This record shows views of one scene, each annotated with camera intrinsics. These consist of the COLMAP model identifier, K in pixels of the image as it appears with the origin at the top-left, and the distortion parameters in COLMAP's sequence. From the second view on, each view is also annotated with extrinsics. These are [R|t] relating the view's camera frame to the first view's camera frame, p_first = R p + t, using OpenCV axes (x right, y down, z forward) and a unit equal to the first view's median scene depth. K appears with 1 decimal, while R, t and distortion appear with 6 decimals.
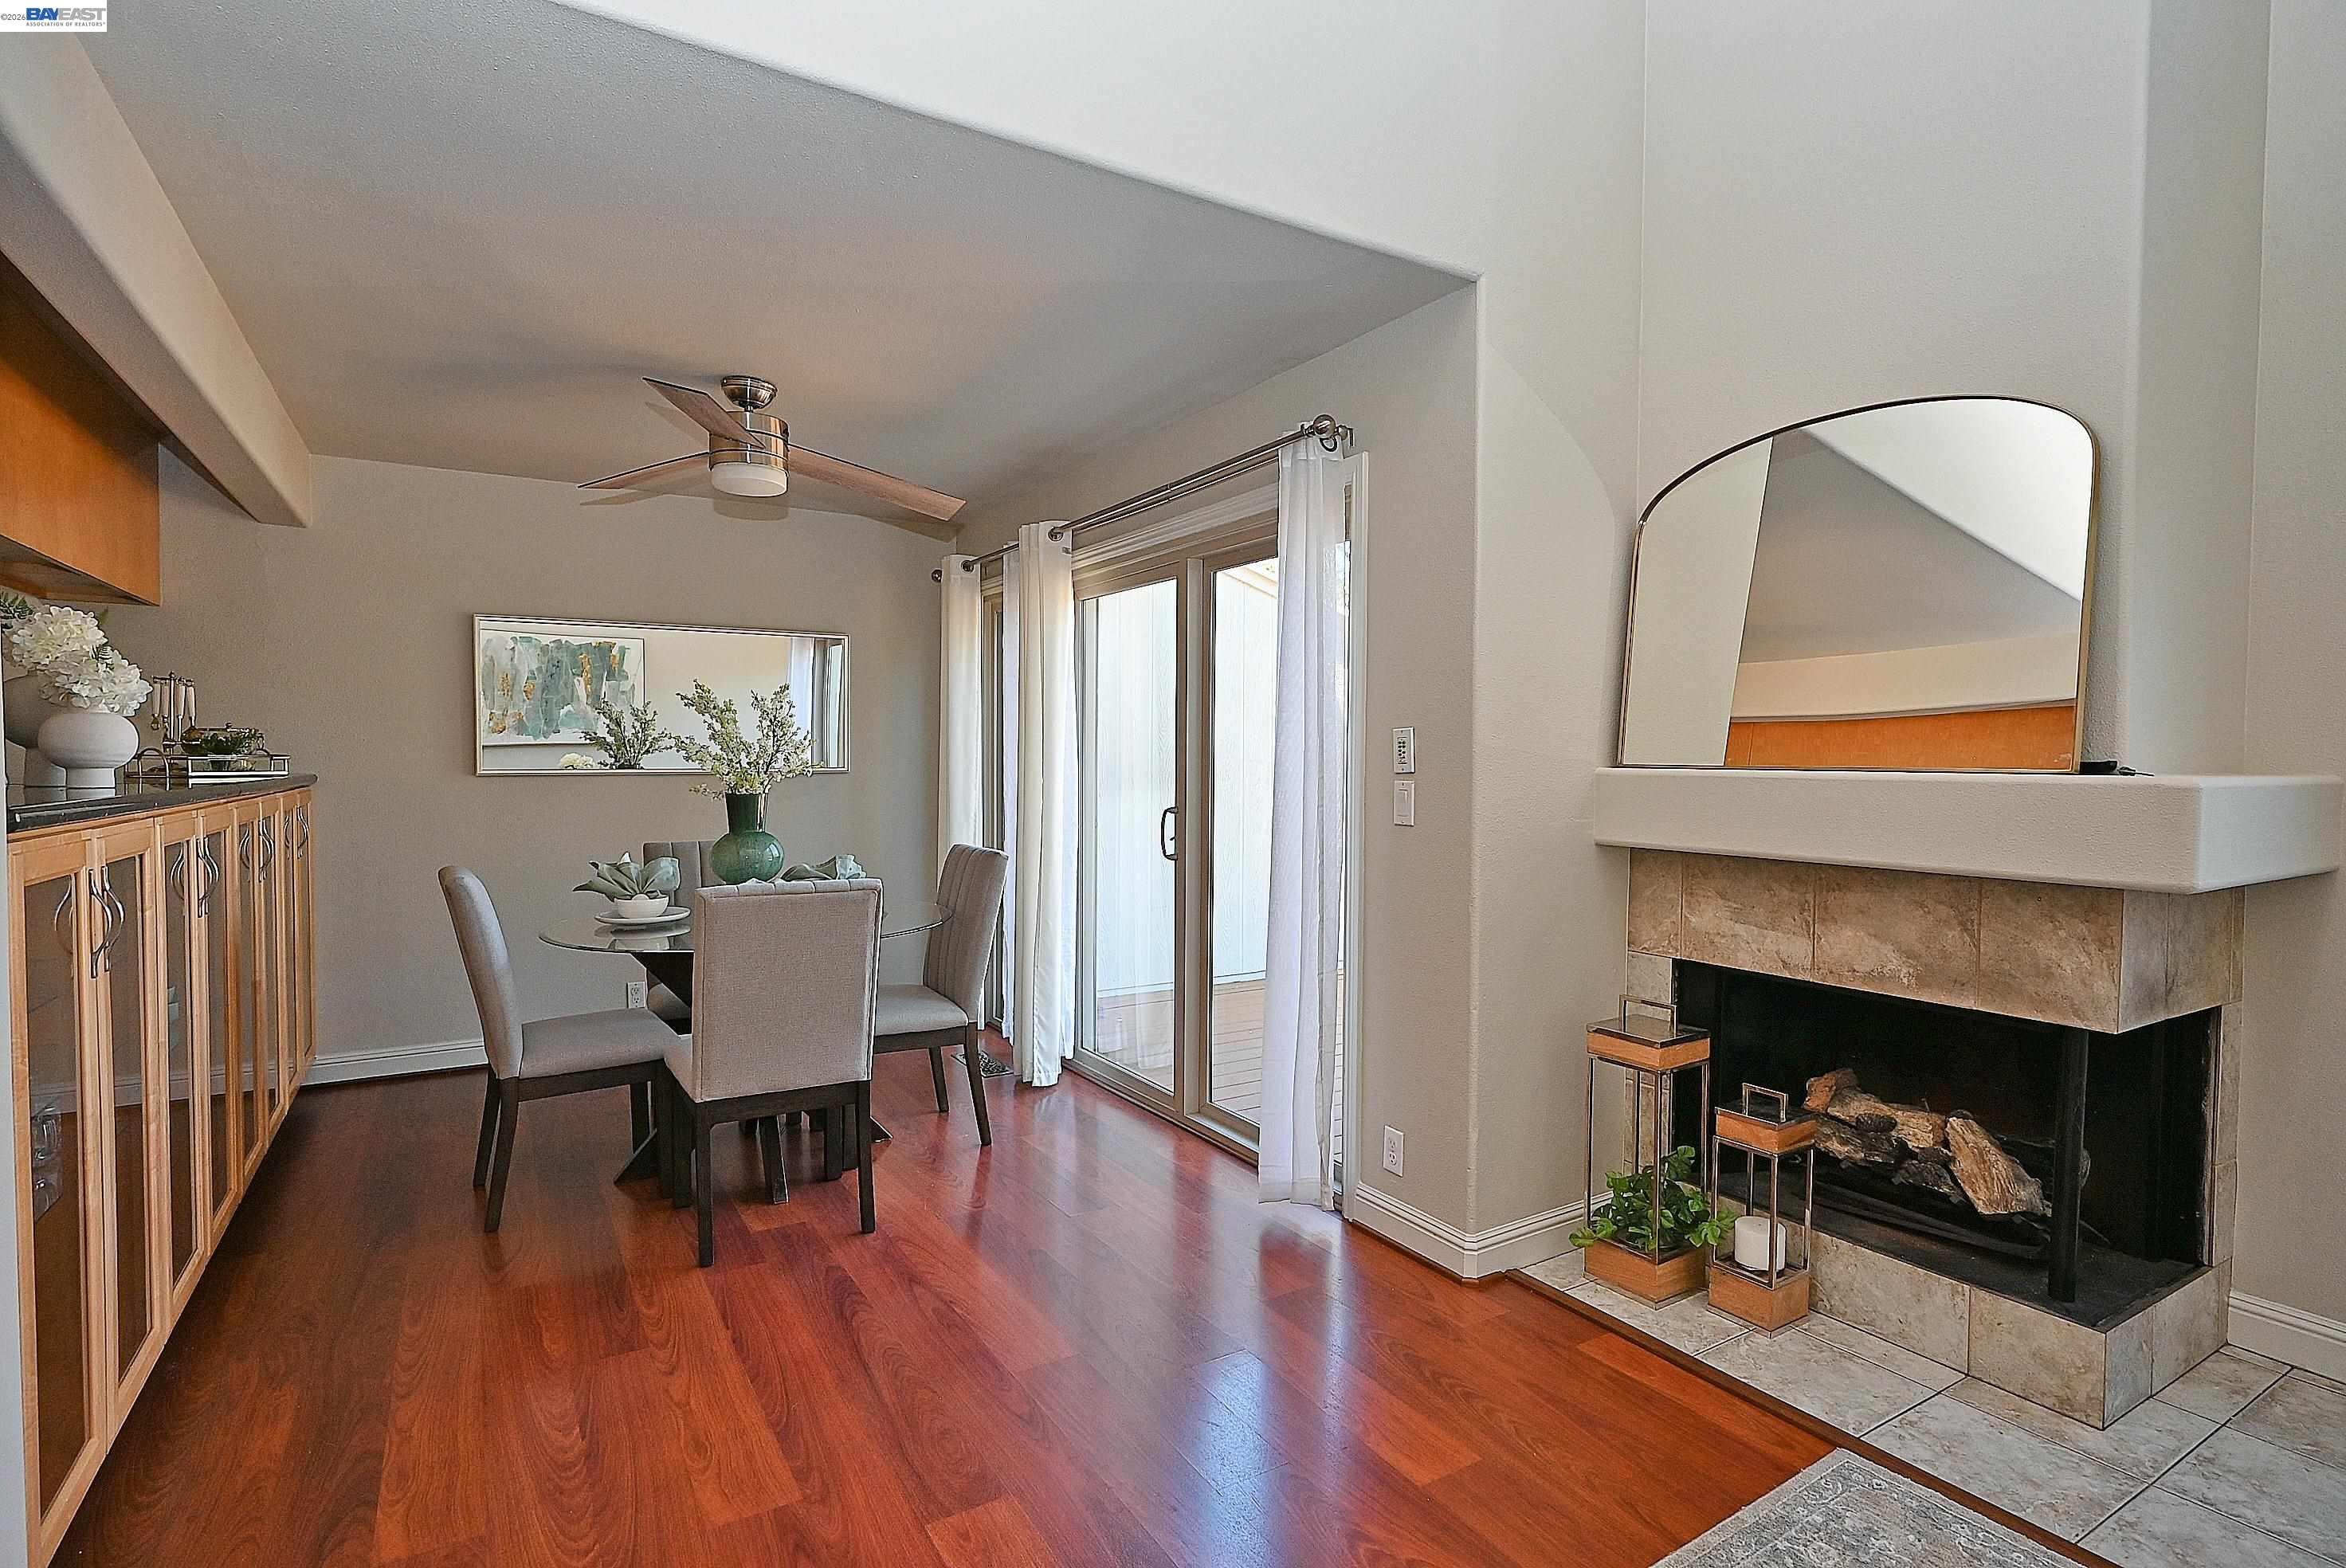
lens RADIAL K [[1126.0, 0, 1173.0], [0, 1126.0, 784.0], [0, 0, 1]] dist [-0.004708, -0.000137]
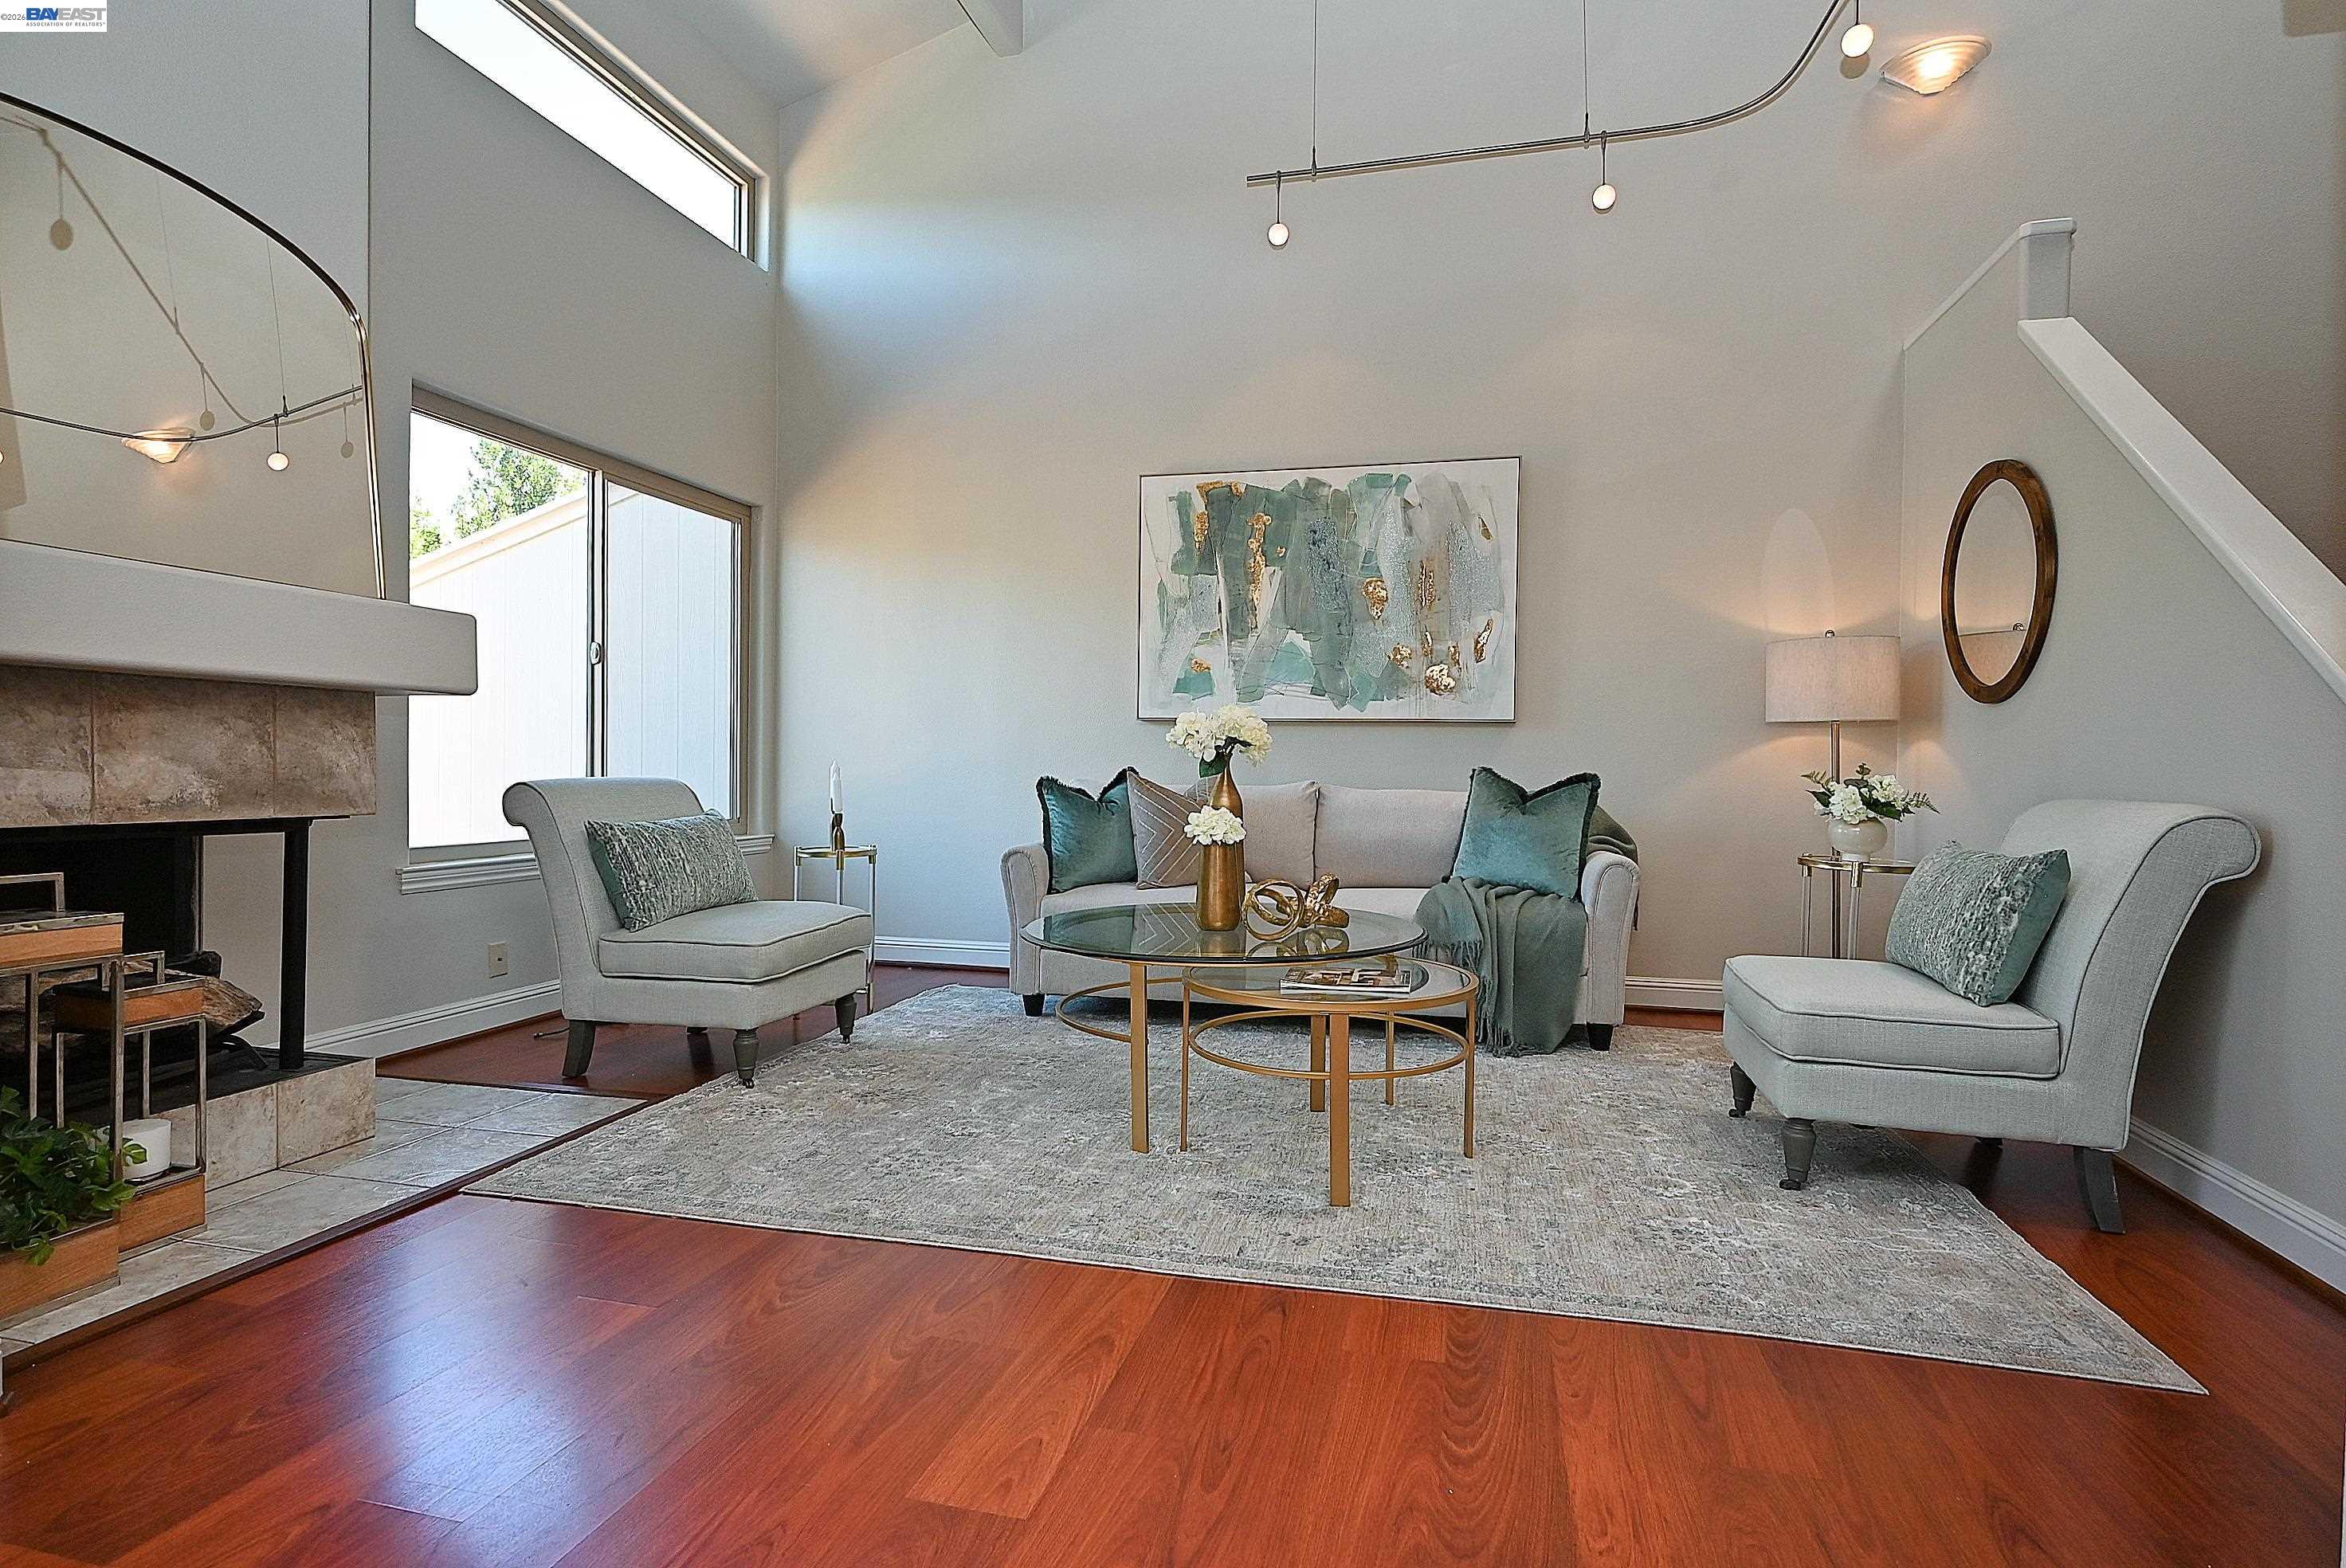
lens RADIAL K [[1158.7, 0, 1175.4], [0, 1158.7, 782.4], [0, 0, 1]] dist [-0.007436, 0.000678]
pose [[-0.697985, -0.014827, 0.715959, -0.610480], [0.008923, 0.999528, 0.029398, 0.136348], [-0.716057, 0.026908, -0.697523, 1.088888]]
